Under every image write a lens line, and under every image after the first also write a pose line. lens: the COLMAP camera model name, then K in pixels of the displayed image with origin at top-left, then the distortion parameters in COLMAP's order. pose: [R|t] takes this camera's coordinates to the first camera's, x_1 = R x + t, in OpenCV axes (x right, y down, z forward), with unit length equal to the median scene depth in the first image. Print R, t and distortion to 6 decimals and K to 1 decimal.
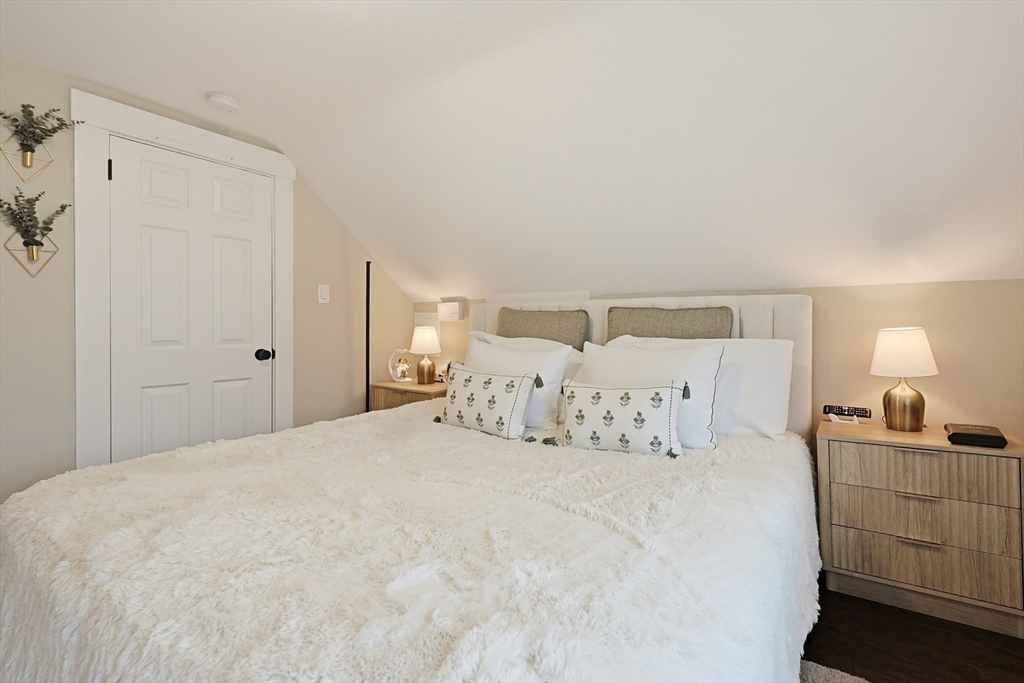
lens RADIAL K [[448.9, 0, 524.1], [0, 448.9, 327.6], [0, 0, 1]] dist [-0.003960, -0.000451]
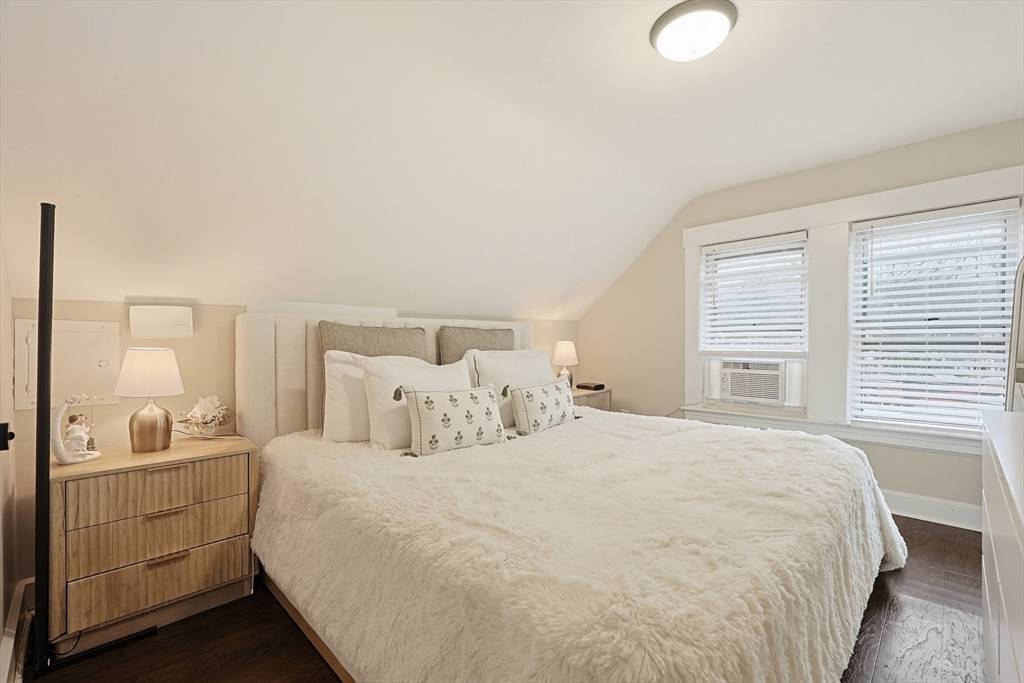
lens RADIAL K [[437.9, 0, 512.0], [0, 437.9, 341.5], [0, 0, 1]] dist [0.003015, 0.000048]
pose [[0.192193, -0.000562, 0.981357, -0.770895], [0.015376, 0.999879, -0.002438, -0.000329], [-0.981237, 0.015558, 0.192178, 0.535926]]
